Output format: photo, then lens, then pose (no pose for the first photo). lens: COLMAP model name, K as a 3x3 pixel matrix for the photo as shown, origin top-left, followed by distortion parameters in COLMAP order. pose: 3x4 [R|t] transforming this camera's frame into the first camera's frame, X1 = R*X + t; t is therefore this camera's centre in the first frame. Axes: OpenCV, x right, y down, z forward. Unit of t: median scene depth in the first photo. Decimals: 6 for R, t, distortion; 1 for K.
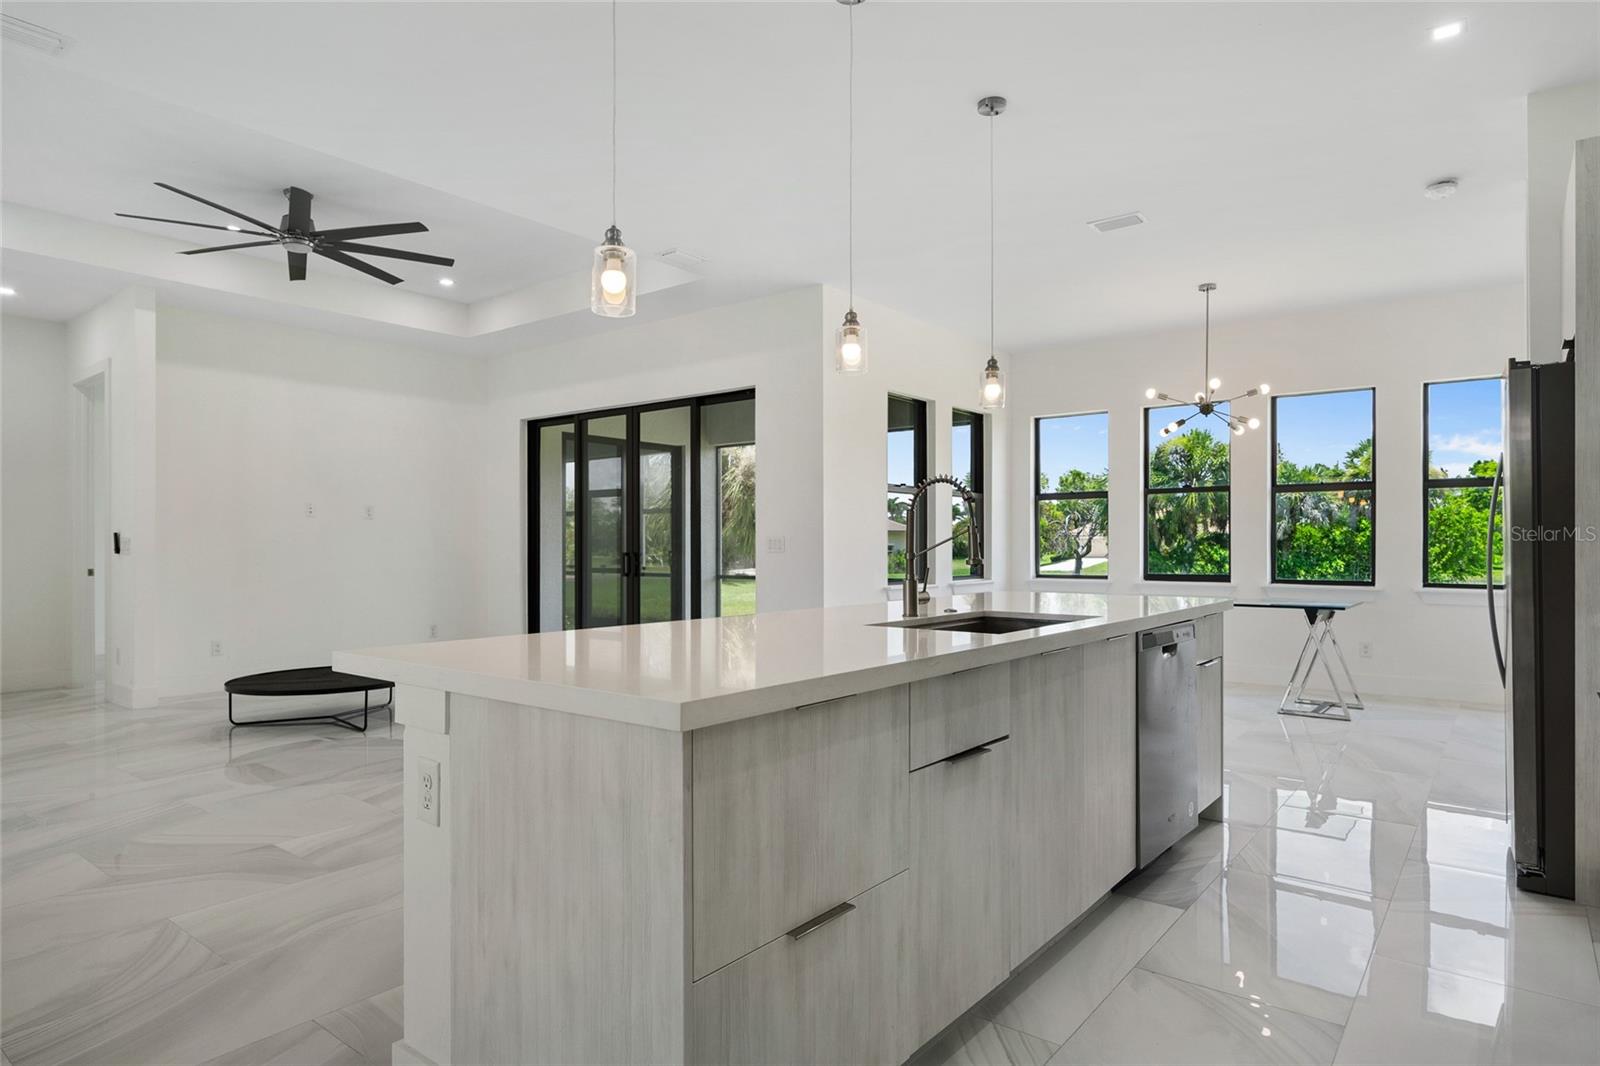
lens RADIAL K [[916.3, 0, 800.0], [0, 916.3, 533.0], [0, 0, 1]] dist [0.001651, 0.000624]
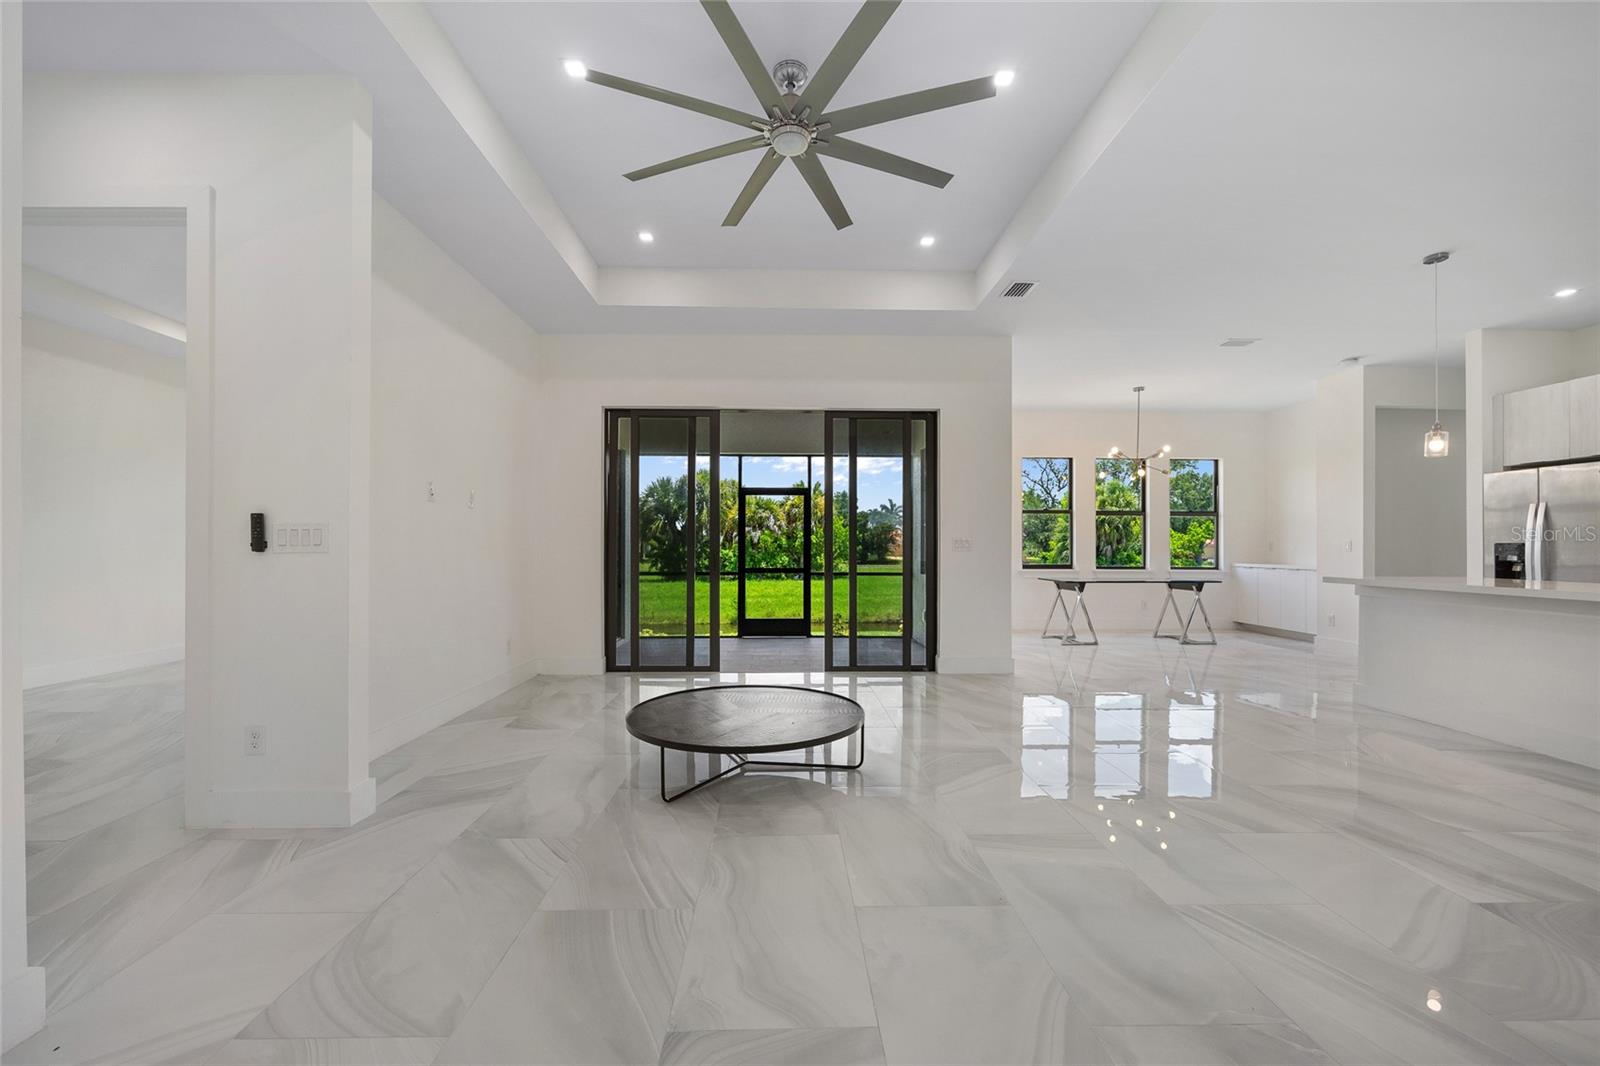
lens RADIAL K [[645.5, 0, 800.0], [0, 645.5, 533.0], [0, 0, 1]] dist [-0.001011, -0.000116]
pose [[0.763579, 0.018465, 0.645451, -0.698341], [-0.013057, 0.999828, -0.013155, 0.012139], [-0.645583, 0.001617, 0.763689, 0.469674]]
